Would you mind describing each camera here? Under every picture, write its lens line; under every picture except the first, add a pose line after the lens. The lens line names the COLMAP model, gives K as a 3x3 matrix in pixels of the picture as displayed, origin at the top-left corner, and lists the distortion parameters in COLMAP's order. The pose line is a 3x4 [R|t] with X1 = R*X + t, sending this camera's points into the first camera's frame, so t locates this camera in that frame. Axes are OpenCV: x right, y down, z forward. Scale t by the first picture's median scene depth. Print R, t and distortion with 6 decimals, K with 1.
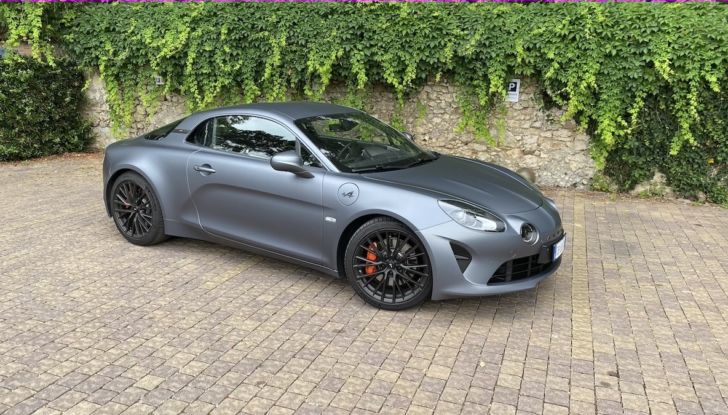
lens RADIAL K [[568.3, 0, 350.7], [0, 568.3, 213.3], [0, 0, 1]] dist [0.036409, -0.076316]
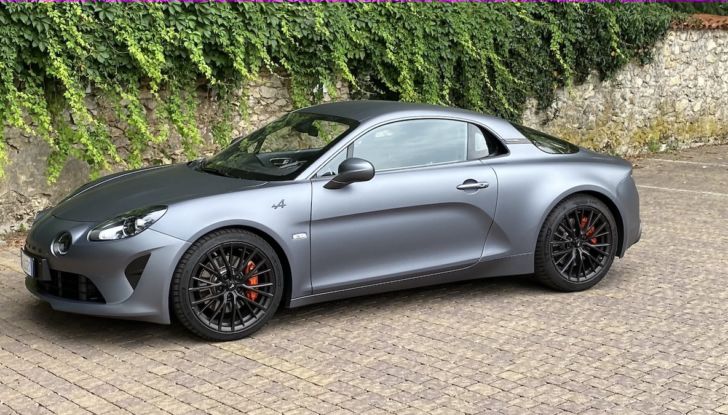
lens RADIAL K [[1010.0, 0, 361.6], [0, 1010.0, 212.0], [0, 0, 1]] dist [0.050455, 0.000000]
pose [[0.481895, -0.159594, 0.861572, -0.954484], [0.230151, 0.971803, 0.051285, -0.092922], [-0.845463, 0.173578, 0.505038, 0.266254]]
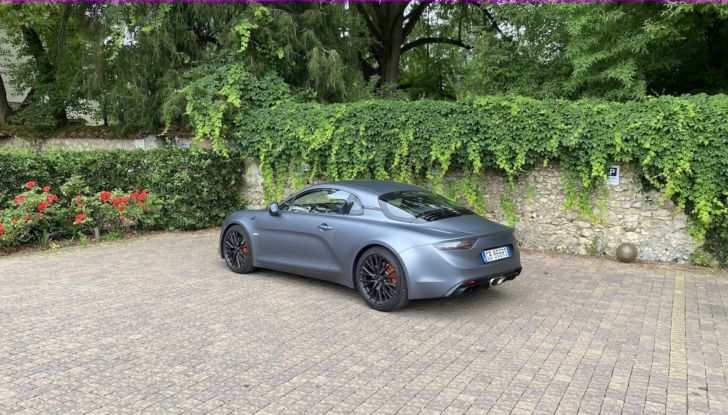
lens RADIAL K [[568.3, 0, 340.8], [0, 568.3, 217.1], [0, 0, 1]] dist [0.036409, -0.076316]
pose [[0.985478, 0.011796, -0.169394, -0.059126], [-0.035346, 0.989983, -0.136694, 0.043649], [0.166084, 0.140696, 0.976023, -0.194814]]
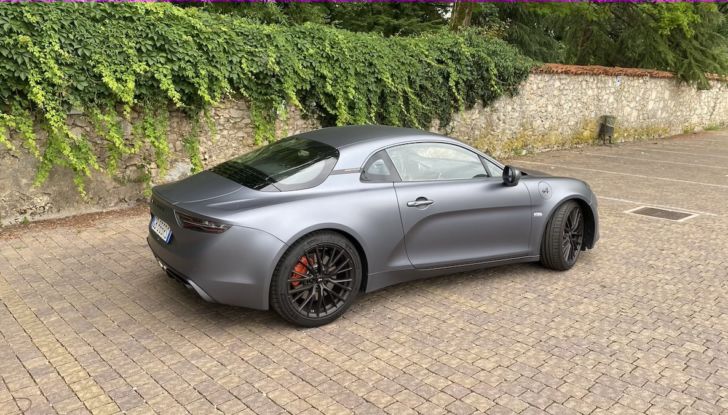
lens RADIAL K [[568.3, 0, 365.9], [0, 568.3, 201.2], [0, 0, 1]] dist [0.036409, -0.076316]
pose [[0.461243, -0.193080, 0.866011, -0.624516], [0.214953, 0.971277, 0.102064, -0.109720], [-0.860843, 0.139075, 0.489497, 0.350713]]
